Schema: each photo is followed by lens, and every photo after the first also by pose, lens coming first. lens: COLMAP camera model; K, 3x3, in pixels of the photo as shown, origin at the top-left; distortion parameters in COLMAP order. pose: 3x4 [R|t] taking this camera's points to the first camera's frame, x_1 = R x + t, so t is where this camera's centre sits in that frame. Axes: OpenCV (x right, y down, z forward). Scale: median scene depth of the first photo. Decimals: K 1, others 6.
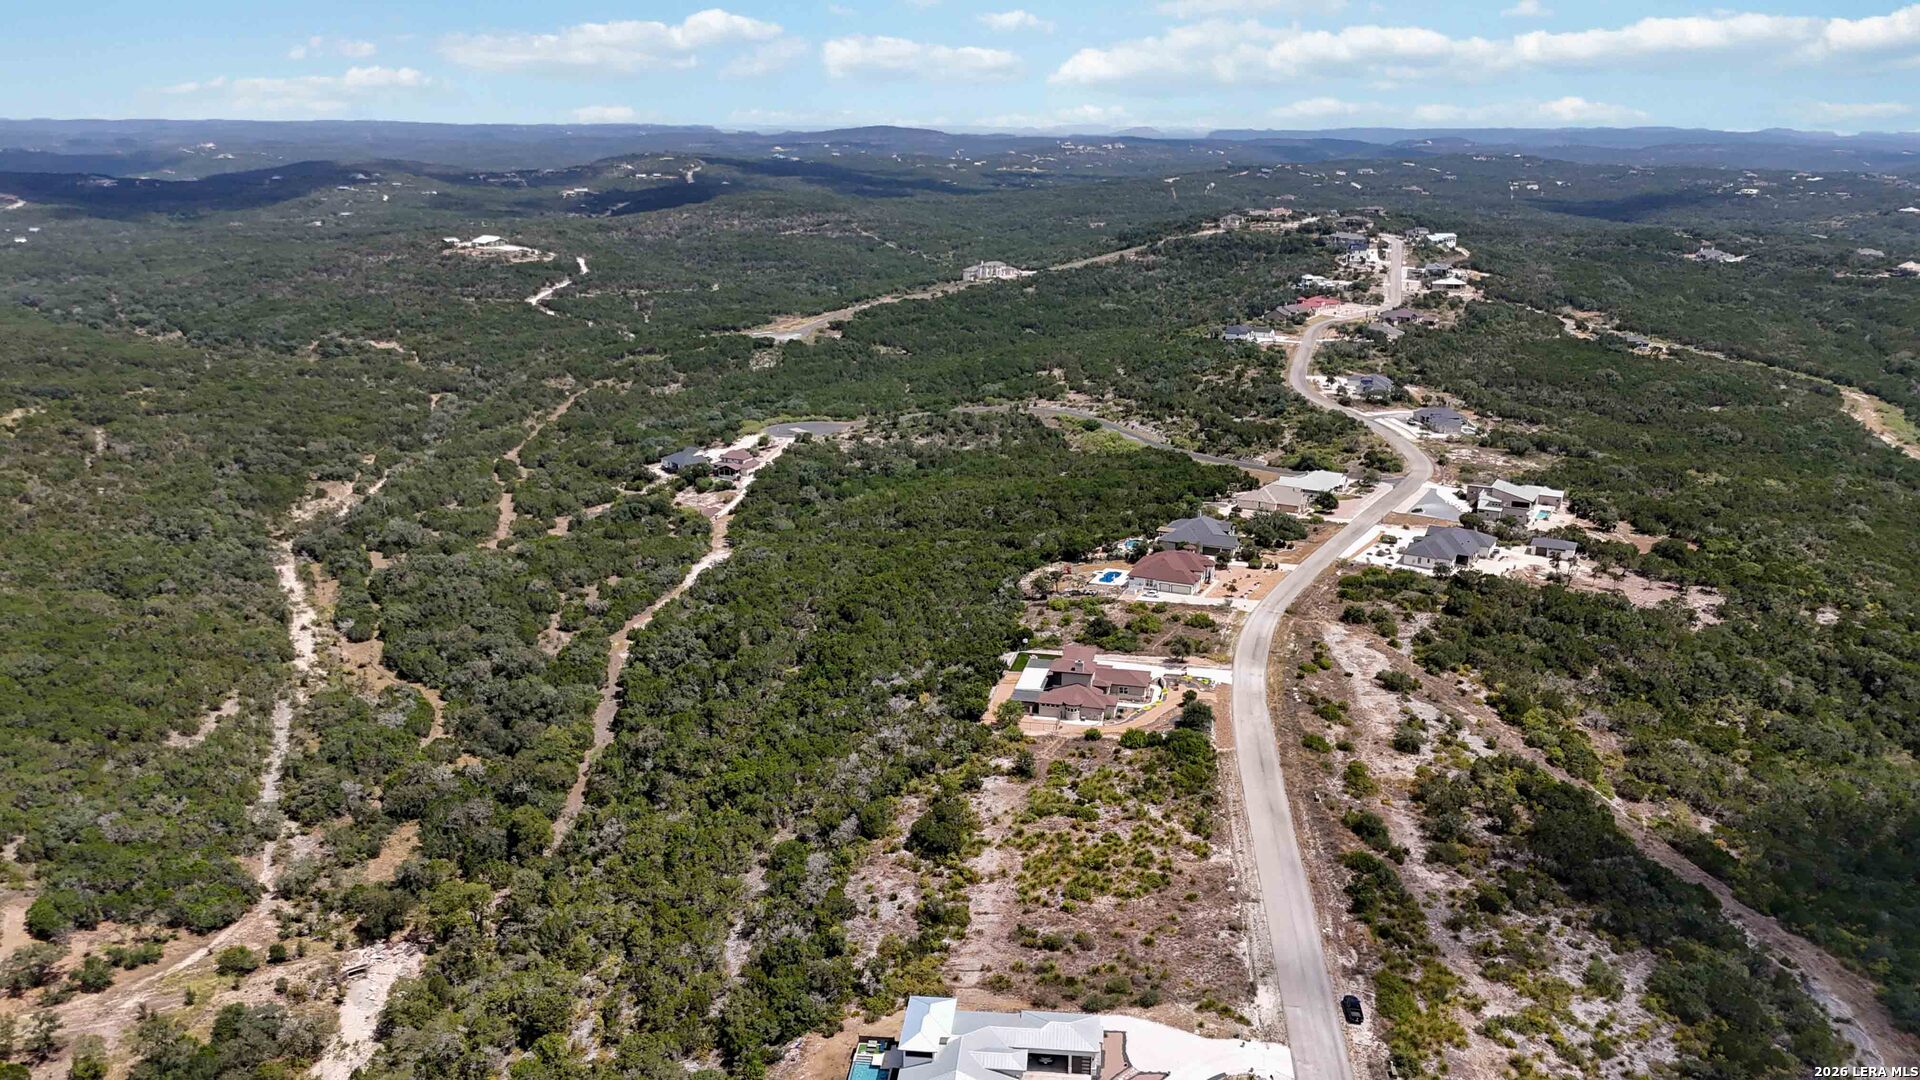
lens RADIAL K [[1410.0, 0, 967.3], [0, 1410.0, 542.4], [0, 0, 1]] dist [0.086439, -0.098136]
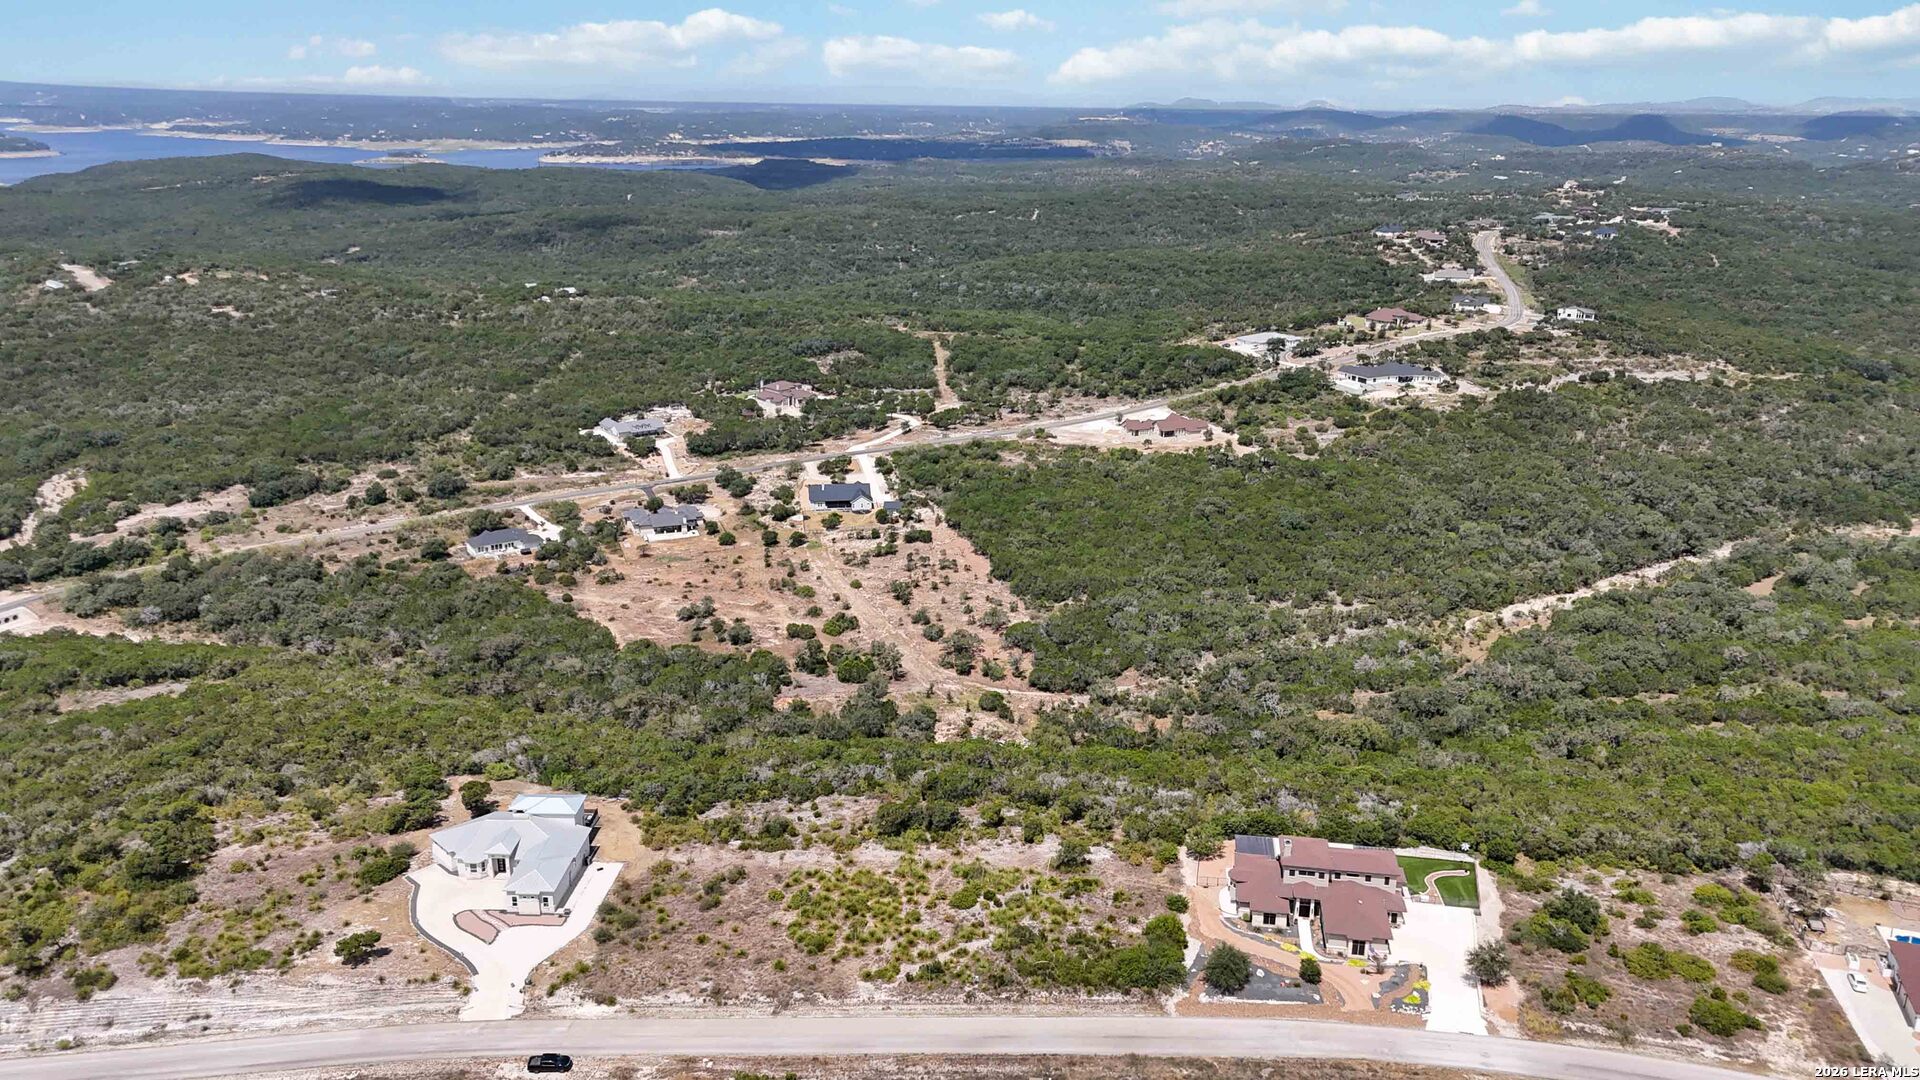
lens RADIAL K [[1410.0, 0, 967.3], [0, 1410.0, 542.4], [0, 0, 1]] dist [0.086439, -0.098136]
pose [[0.070379, 0.302220, -0.950637, 1.012817], [-0.286579, 0.918950, 0.270930, -0.292611], [0.955468, 0.253364, 0.151285, 0.985593]]
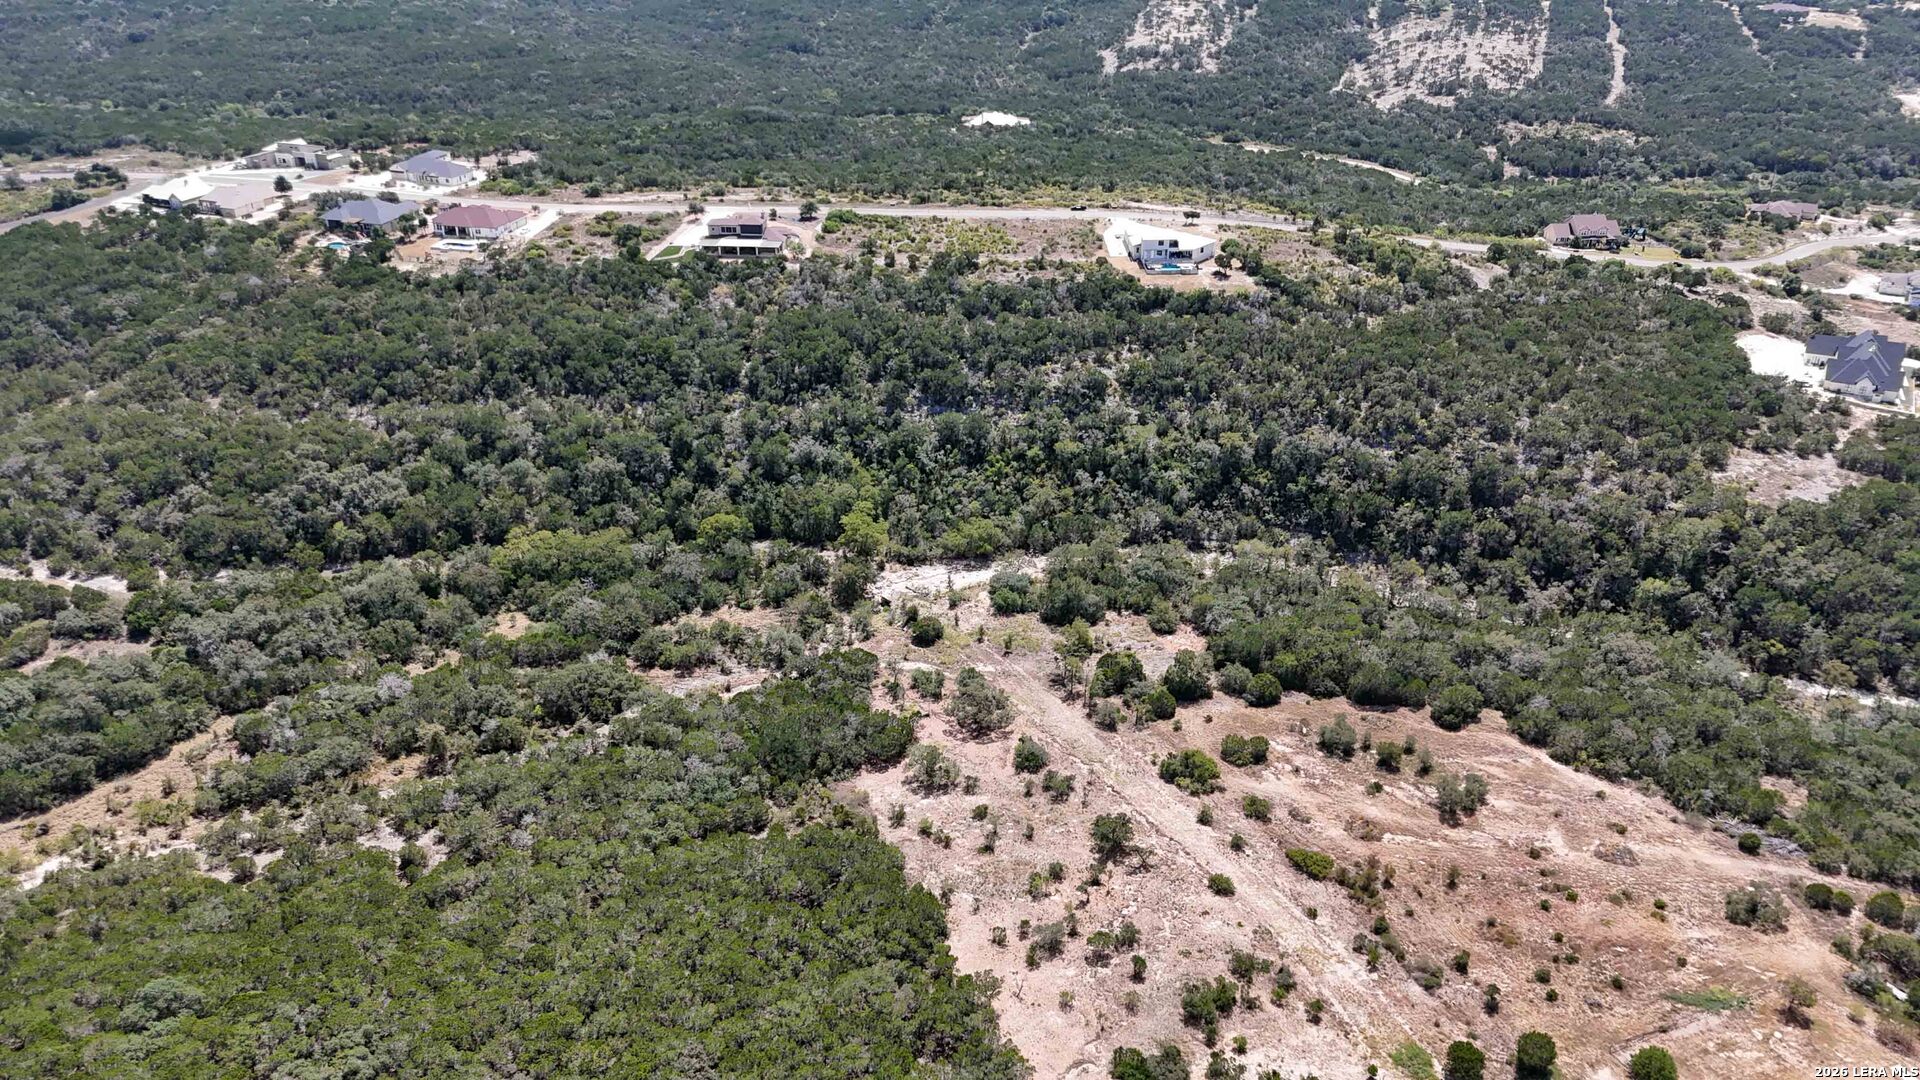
lens RADIAL K [[1410.0, 0, 967.3], [0, 1410.0, 542.4], [0, 0, 1]] dist [0.086439, -0.098136]
pose [[-0.136607, -0.459516, 0.877601, -1.954104], [0.287241, 0.829473, 0.479028, -0.380625], [-0.948067, 0.317521, 0.018680, 1.254725]]
